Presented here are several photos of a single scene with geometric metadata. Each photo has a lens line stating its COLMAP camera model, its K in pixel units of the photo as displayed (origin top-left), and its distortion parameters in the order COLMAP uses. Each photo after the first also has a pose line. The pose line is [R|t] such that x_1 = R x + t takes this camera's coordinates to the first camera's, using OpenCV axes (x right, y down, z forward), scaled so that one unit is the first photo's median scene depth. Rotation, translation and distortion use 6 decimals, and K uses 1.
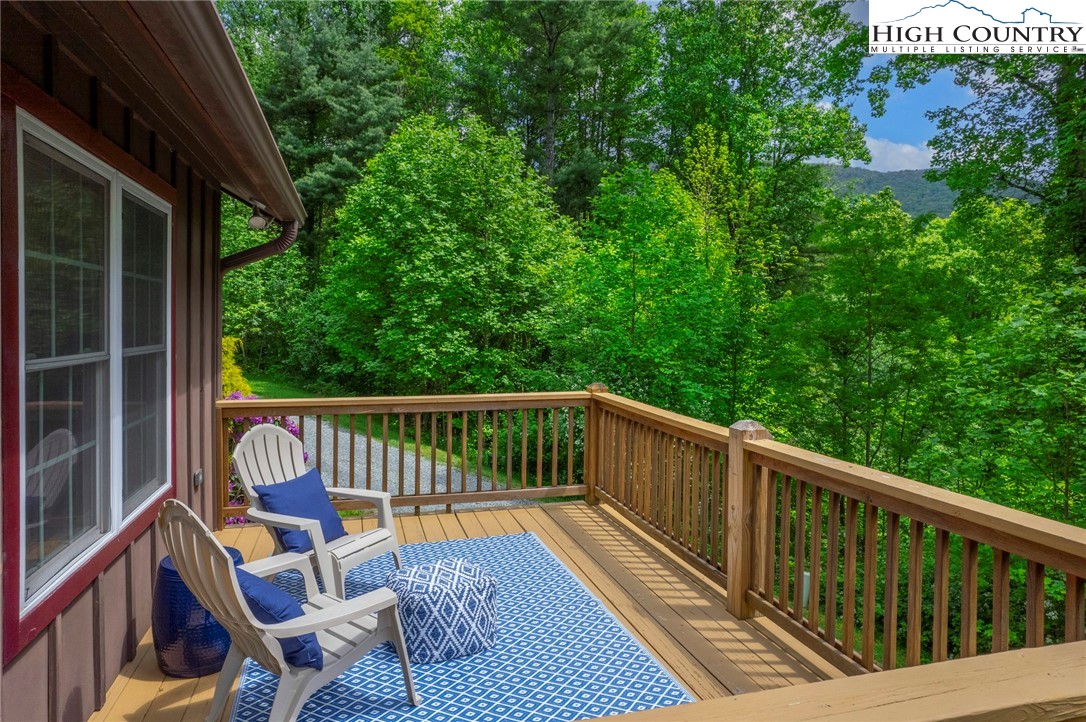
lens RADIAL K [[702.2, 0, 543.0], [0, 702.2, 361.0], [0, 0, 1]] dist [-0.077748, 0.053328]
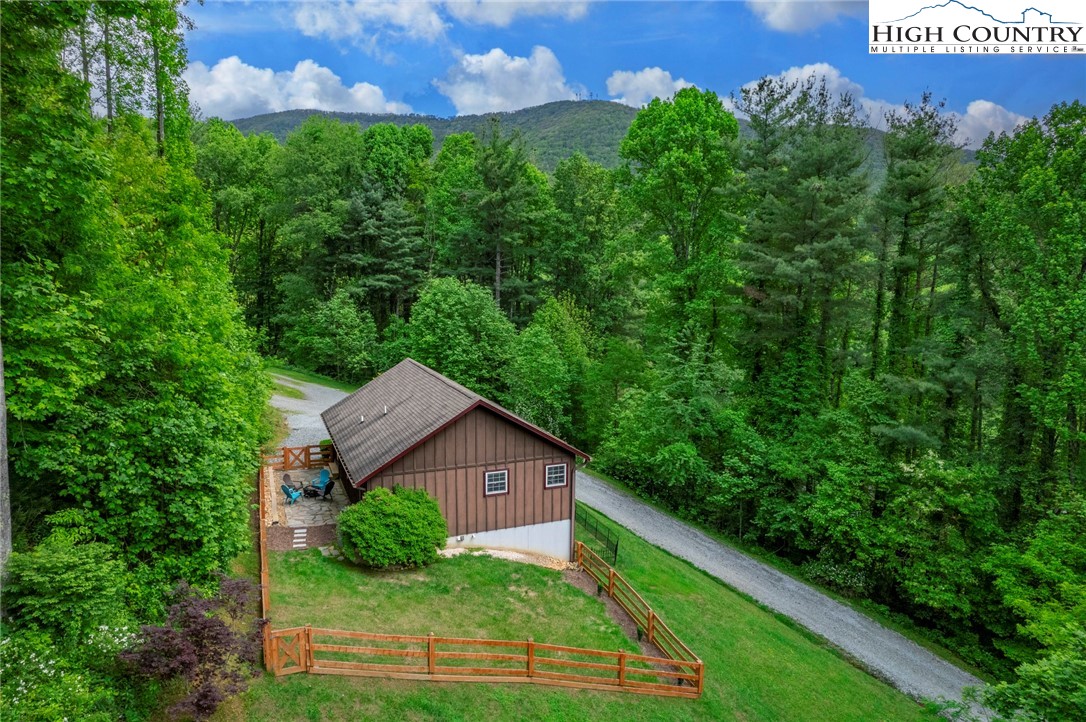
lens RADIAL K [[702.2, 0, 543.0], [0, 702.2, 361.0], [0, 0, 1]] dist [-0.077748, 0.053328]
pose [[0.989104, -0.016476, 0.146295, -0.182267], [0.000168, 0.993843, 0.110795, -0.297470], [-0.147220, -0.109564, 0.983017, -1.186177]]
